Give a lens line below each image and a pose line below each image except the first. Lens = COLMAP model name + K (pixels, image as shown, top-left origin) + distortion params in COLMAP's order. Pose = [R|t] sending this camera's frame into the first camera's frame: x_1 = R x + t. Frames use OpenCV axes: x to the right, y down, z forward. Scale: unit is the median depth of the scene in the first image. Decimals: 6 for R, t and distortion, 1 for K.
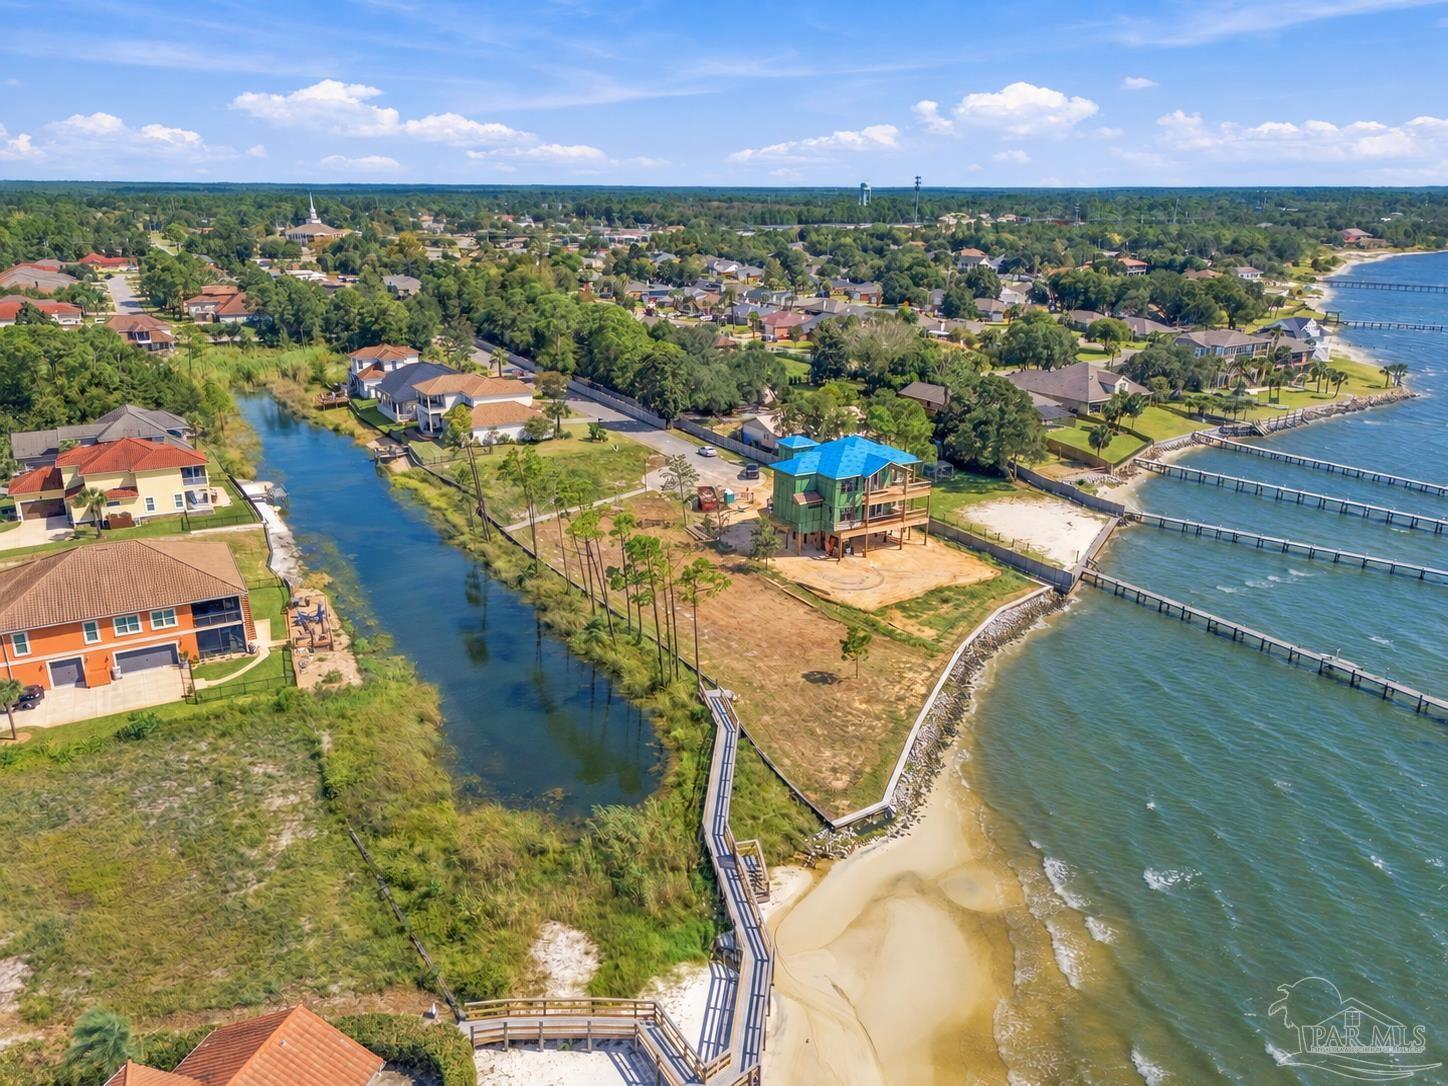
lens RADIAL K [[1071.8, 0, 724.0], [0, 1071.8, 543.0], [0, 0, 1]] dist [0.068535, -0.060942]
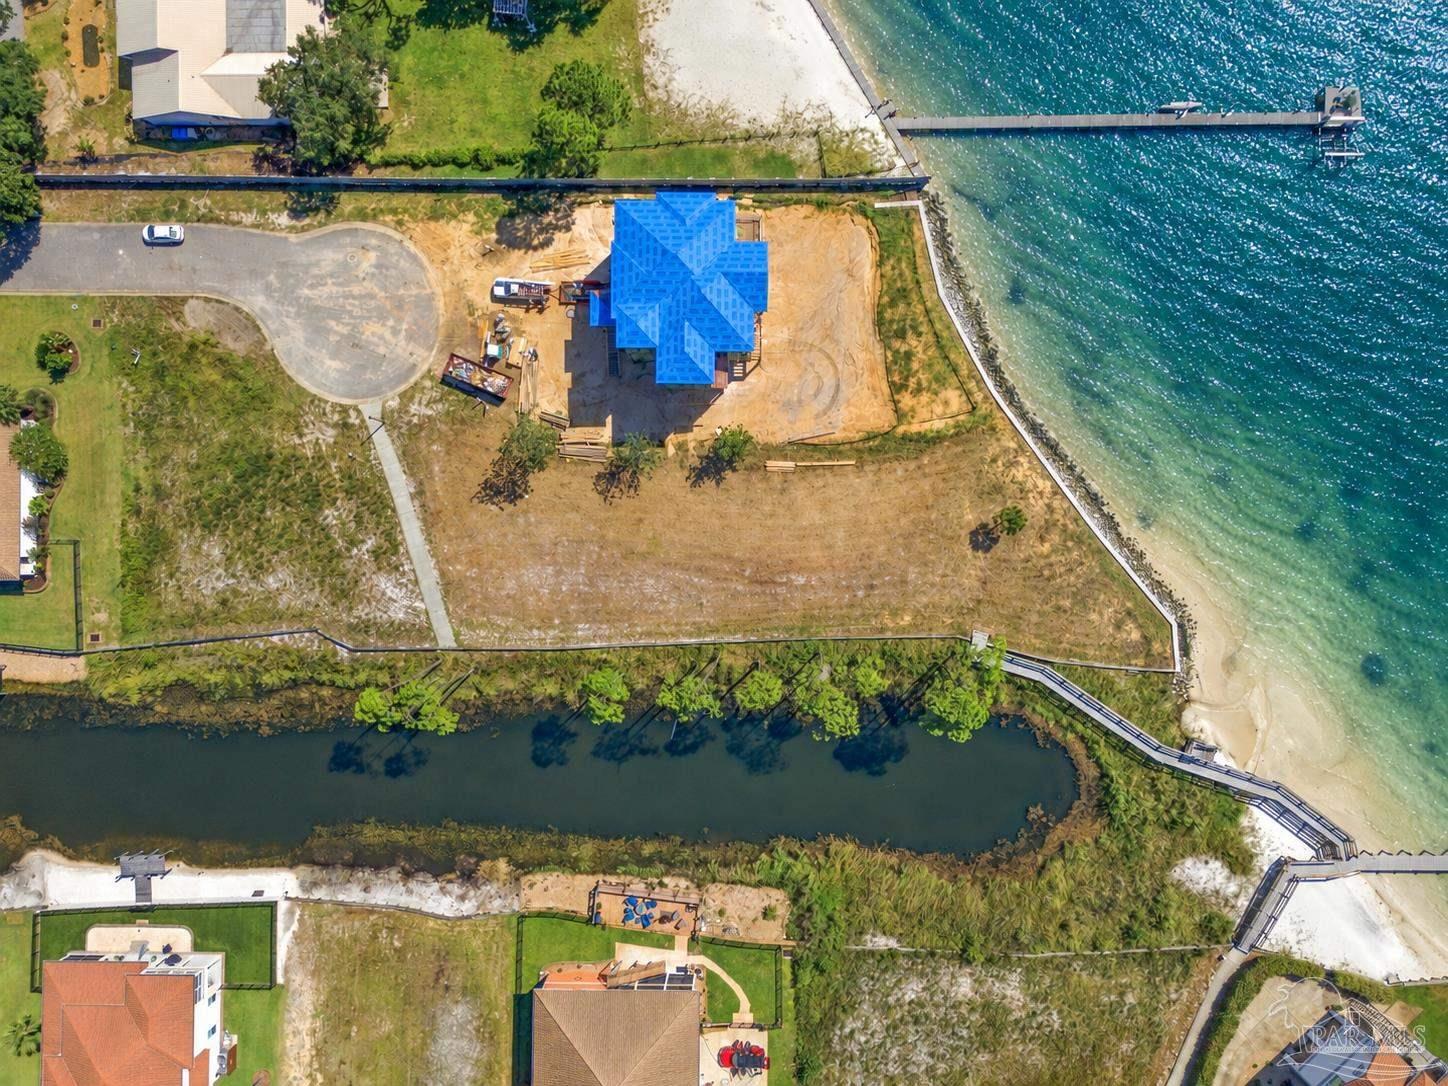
lens RADIAL K [[1071.8, 0, 724.0], [0, 1071.8, 543.0], [0, 0, 1]] dist [0.068535, -0.060942]
pose [[0.501092, -0.865388, -0.003291, -0.033106], [0.285985, 0.162005, 0.944440, -0.820294], [-0.816774, -0.474192, 0.328667, 0.671506]]
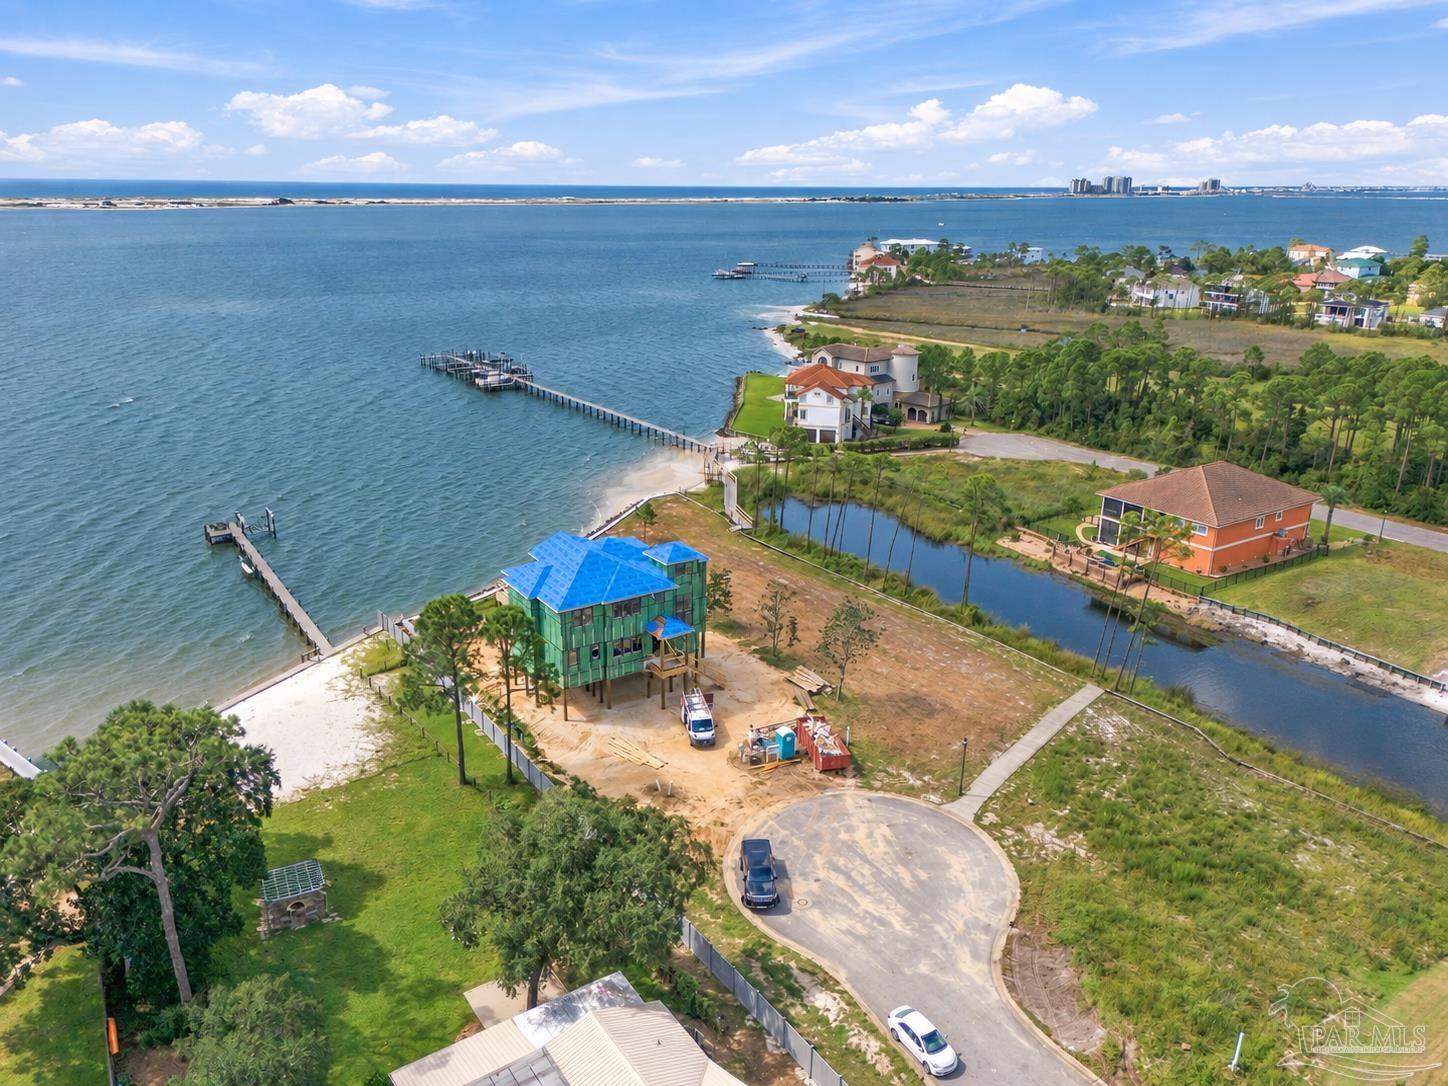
lens RADIAL K [[1071.8, 0, 724.0], [0, 1071.8, 543.0], [0, 0, 1]] dist [0.068535, -0.060942]
pose [[-0.997939, 0.020768, -0.060721, 0.083182], [-0.019167, 0.806545, 0.590862, -0.549220], [0.061245, 0.590808, -0.804484, 1.670312]]
